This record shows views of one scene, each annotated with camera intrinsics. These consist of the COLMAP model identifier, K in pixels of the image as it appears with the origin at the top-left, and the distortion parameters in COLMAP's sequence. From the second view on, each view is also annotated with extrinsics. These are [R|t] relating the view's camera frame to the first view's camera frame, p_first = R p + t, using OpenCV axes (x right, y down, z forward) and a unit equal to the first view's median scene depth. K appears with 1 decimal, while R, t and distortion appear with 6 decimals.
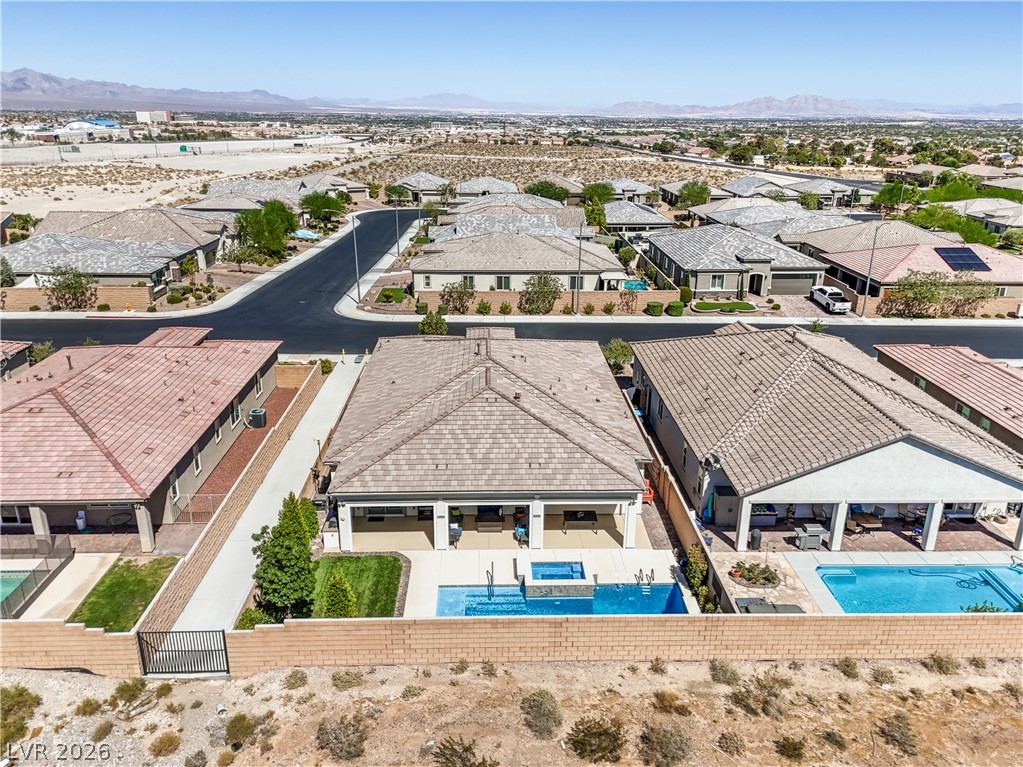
lens RADIAL K [[756.8, 0, 510.4], [0, 756.8, 378.1], [0, 0, 1]] dist [0.069094, -0.060276]
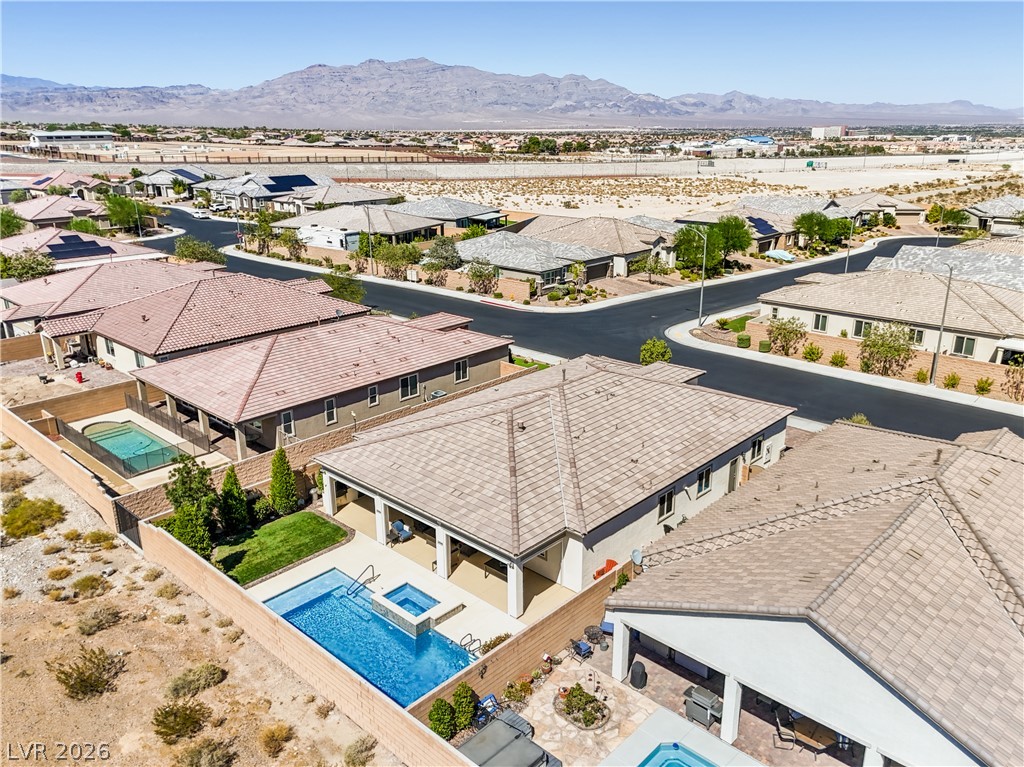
lens RADIAL K [[783.0, 0, 516.5], [0, 783.0, 379.5], [0, 0, 1]] dist [0.080968, -0.076078]
pose [[0.708403, 0.206411, -0.674952, 0.310521], [-0.223838, 0.972620, 0.062511, -0.043710], [0.669375, 0.106797, 0.735209, 0.130953]]
